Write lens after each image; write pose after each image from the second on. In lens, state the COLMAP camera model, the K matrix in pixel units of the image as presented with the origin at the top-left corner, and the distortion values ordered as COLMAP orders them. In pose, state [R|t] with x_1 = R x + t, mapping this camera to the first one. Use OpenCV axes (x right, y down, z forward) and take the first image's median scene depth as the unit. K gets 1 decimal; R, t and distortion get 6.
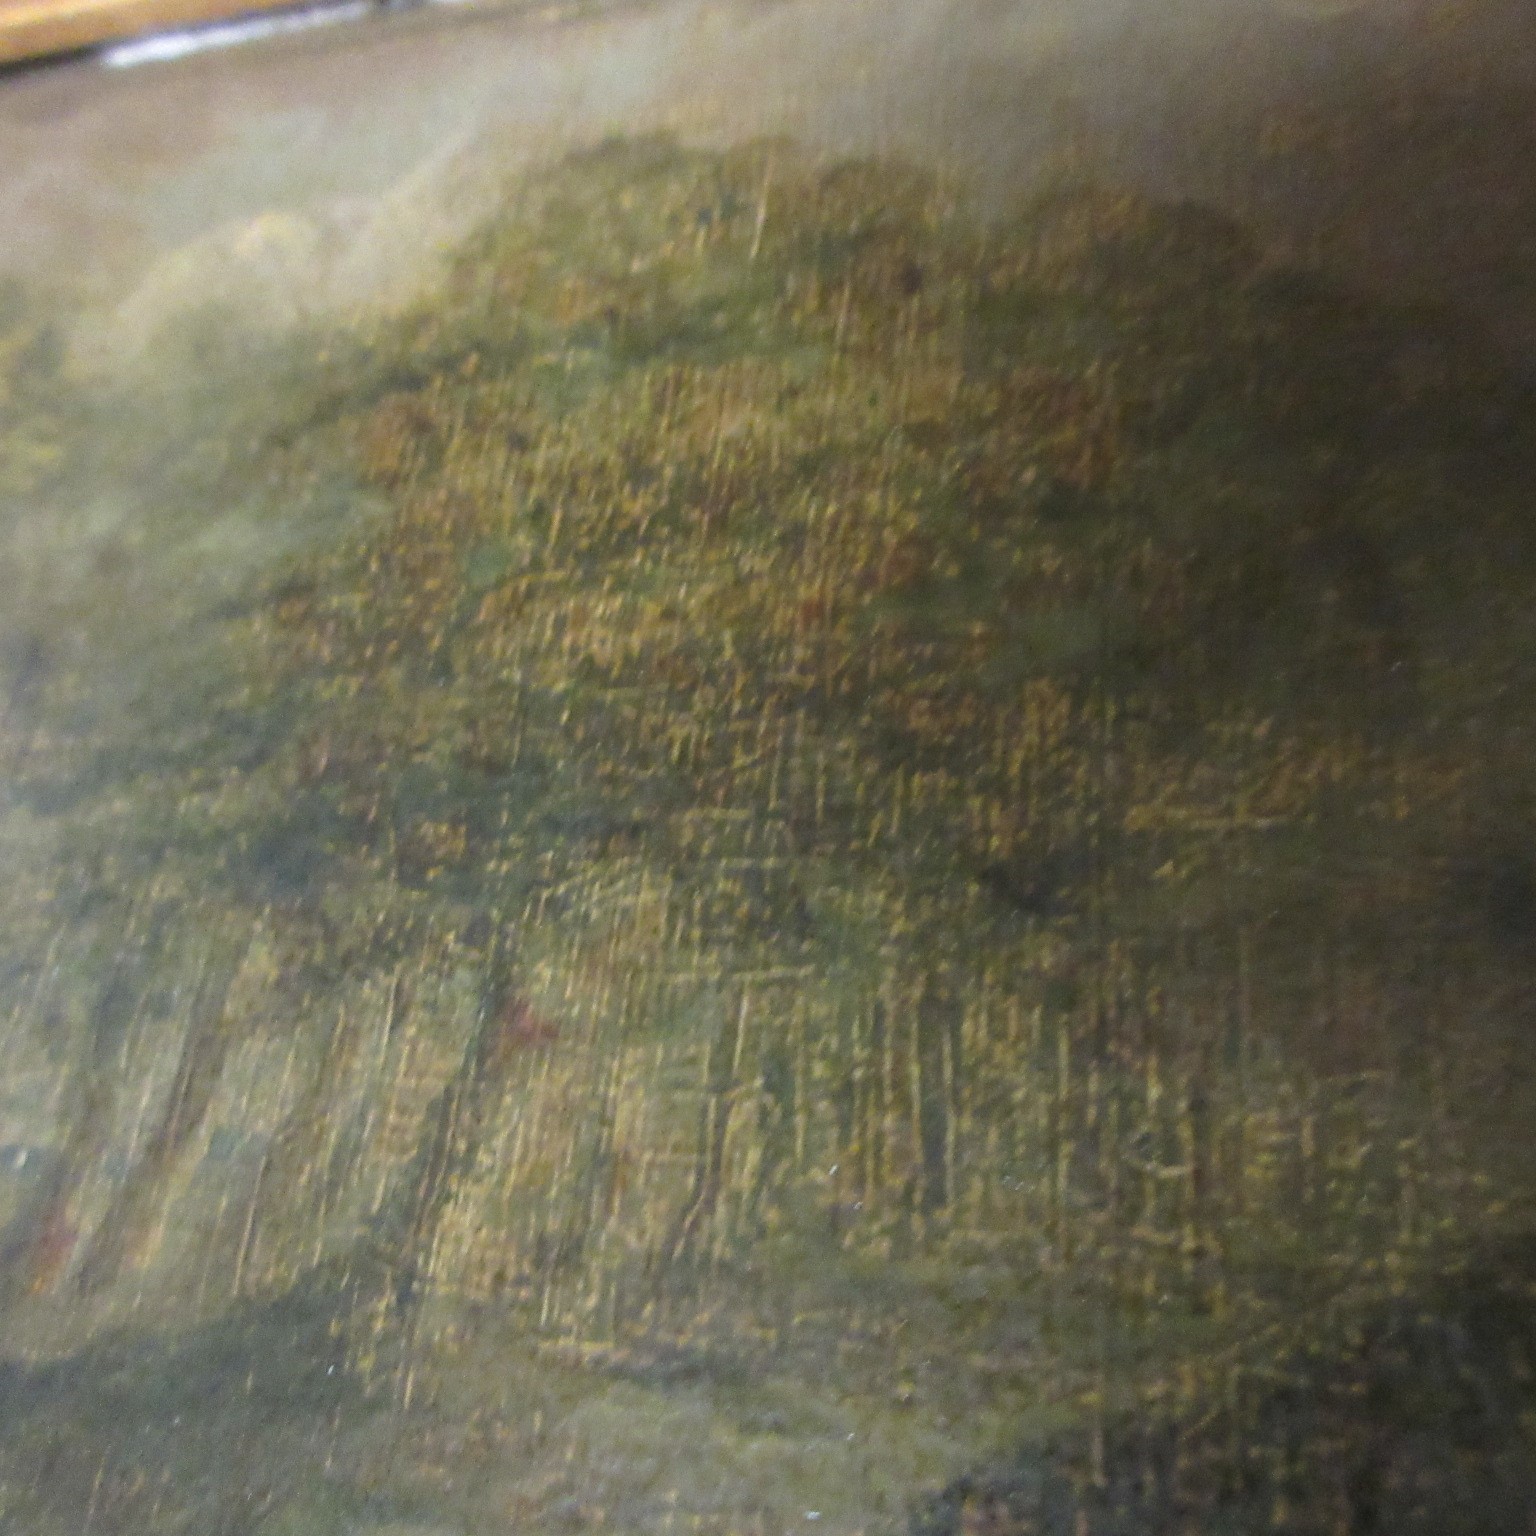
lens RADIAL K [[1461.8, 0, 762.4], [0, 1461.8, 772.1], [0, 0, 1]] dist [-0.001375, 0.000000]
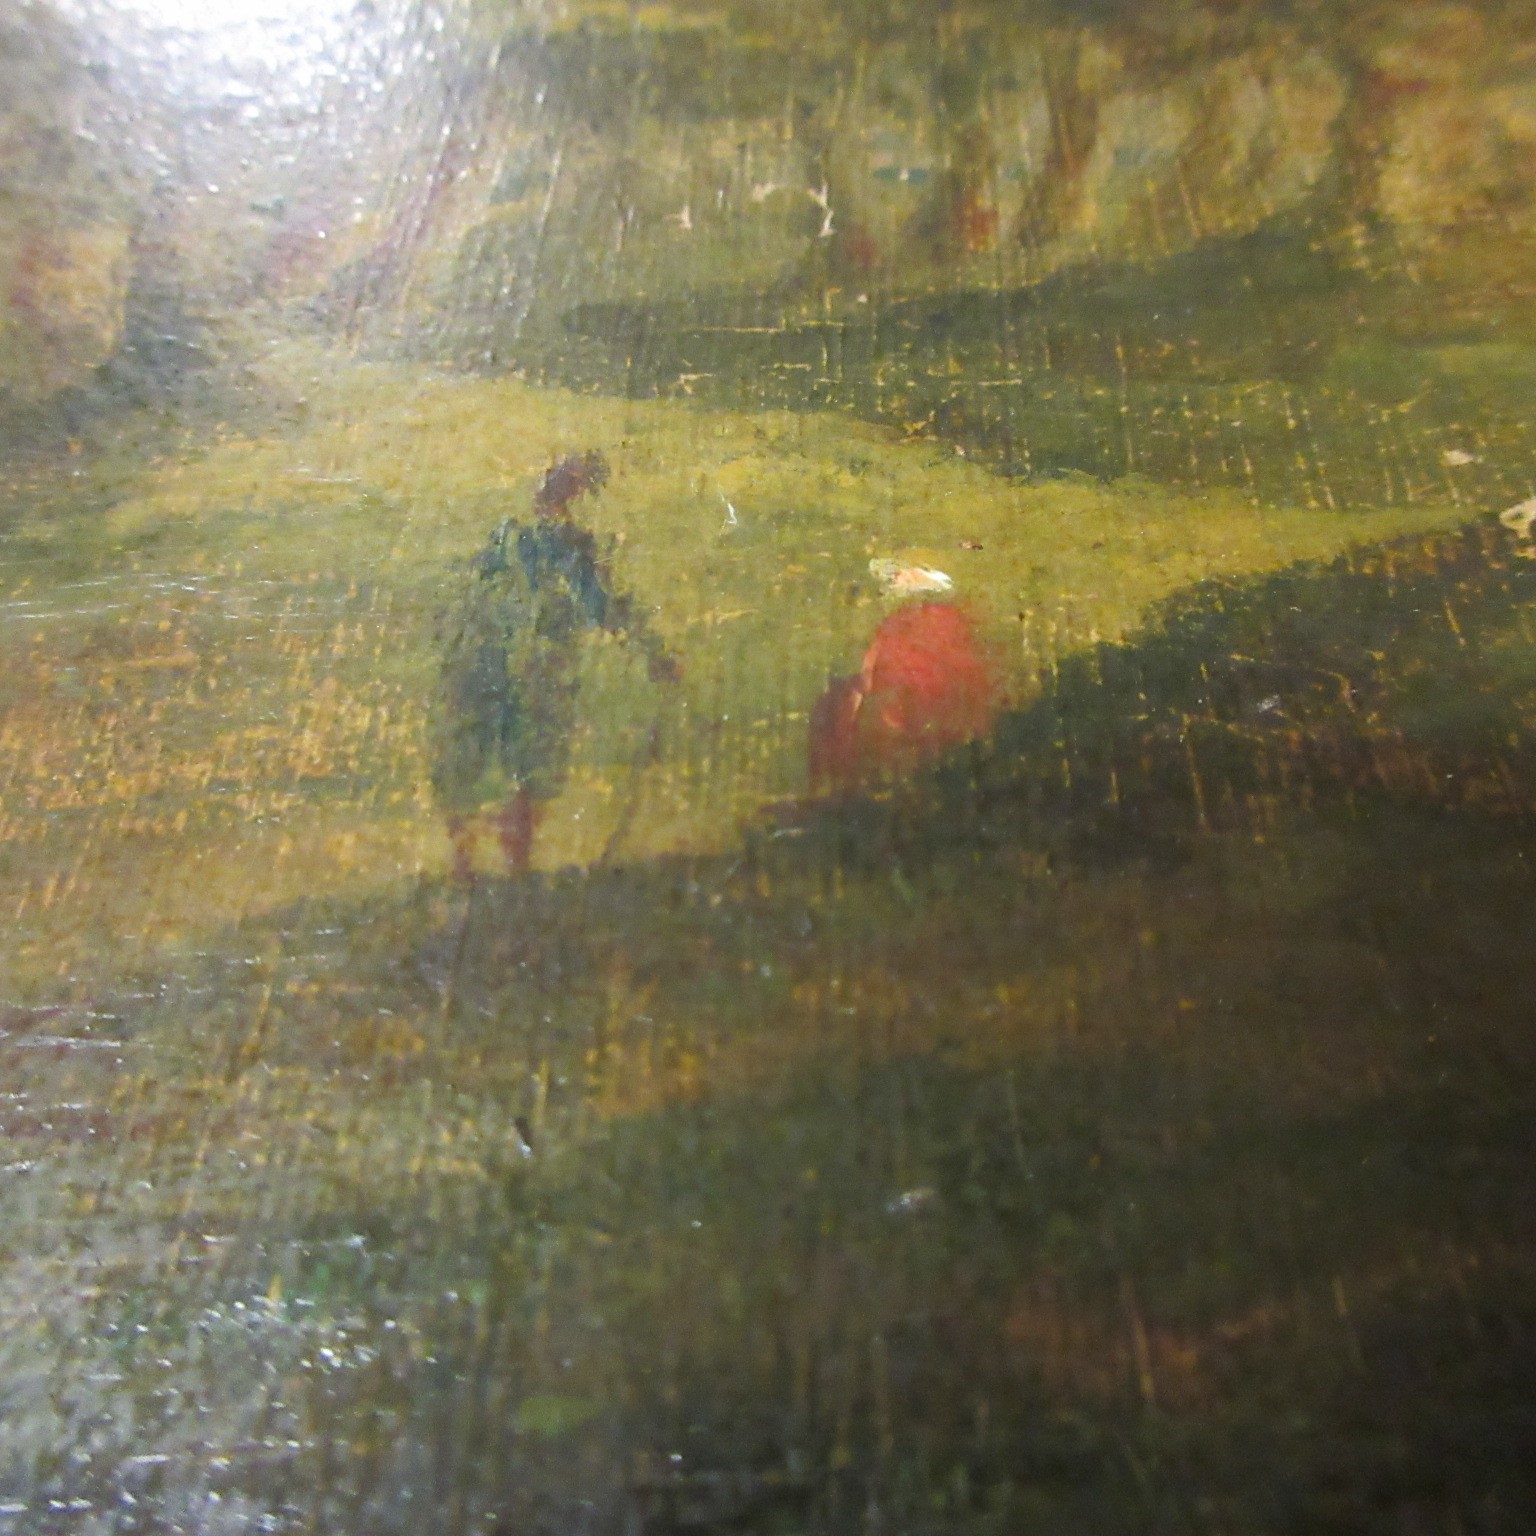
lens RADIAL K [[1461.8, 0, 765.6], [0, 1461.8, 776.8], [0, 0, 1]] dist [-0.001375, 0.000000]
pose [[0.961635, 0.061419, 0.267369, -0.859663], [-0.008717, 0.980965, -0.193991, 0.886376], [-0.274194, 0.184217, 0.943865, 0.151014]]
